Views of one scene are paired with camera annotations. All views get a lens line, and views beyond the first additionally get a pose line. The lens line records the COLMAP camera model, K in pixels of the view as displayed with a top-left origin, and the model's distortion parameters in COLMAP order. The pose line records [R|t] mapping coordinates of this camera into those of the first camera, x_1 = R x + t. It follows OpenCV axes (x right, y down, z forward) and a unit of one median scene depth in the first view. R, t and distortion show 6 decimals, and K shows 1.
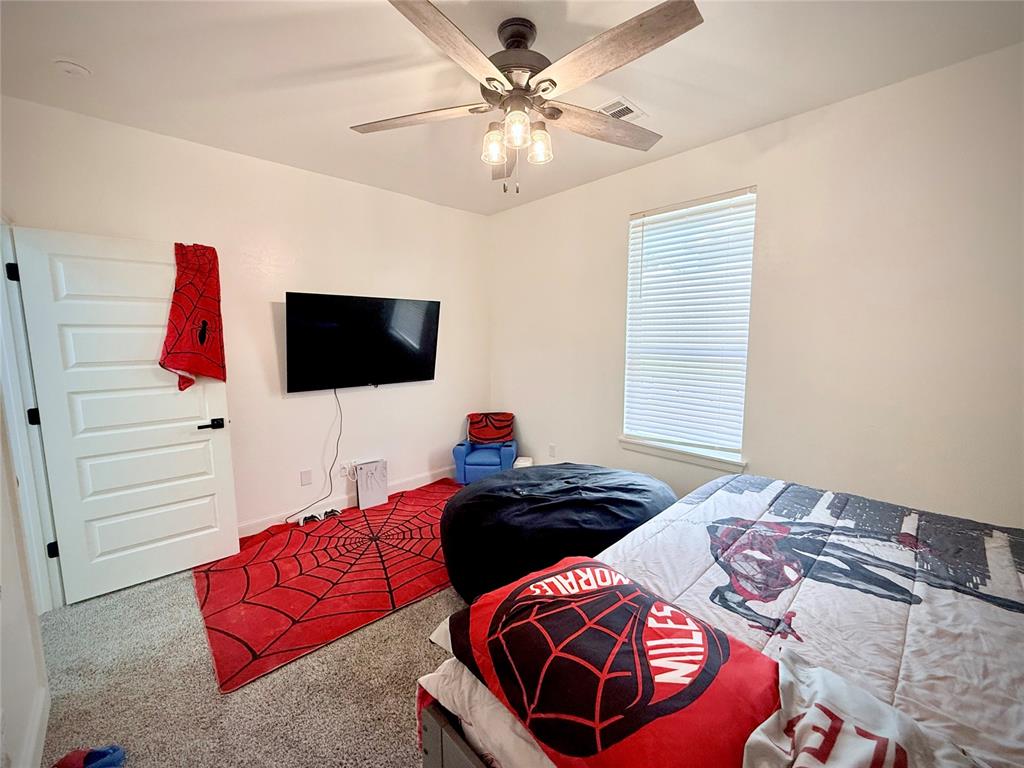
lens RADIAL K [[407.8, 0, 507.6], [0, 407.8, 384.5], [0, 0, 1]] dist [0.000727, 0.000014]
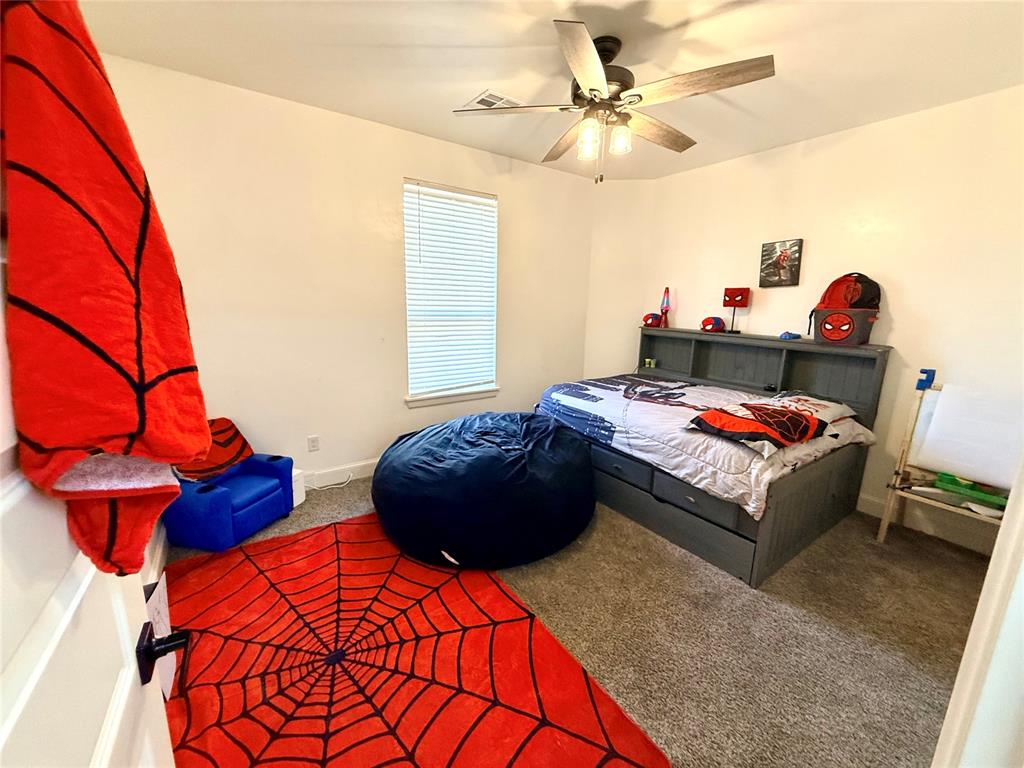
lens RADIAL K [[407.8, 0, 509.4], [0, 407.8, 384.2], [0, 0, 1]] dist [0.000727, 0.000014]
pose [[0.151449, -0.186671, 0.970679, -0.766765], [0.100881, 0.979798, 0.172684, -0.065833], [-0.983304, 0.071770, 0.167221, 0.640546]]
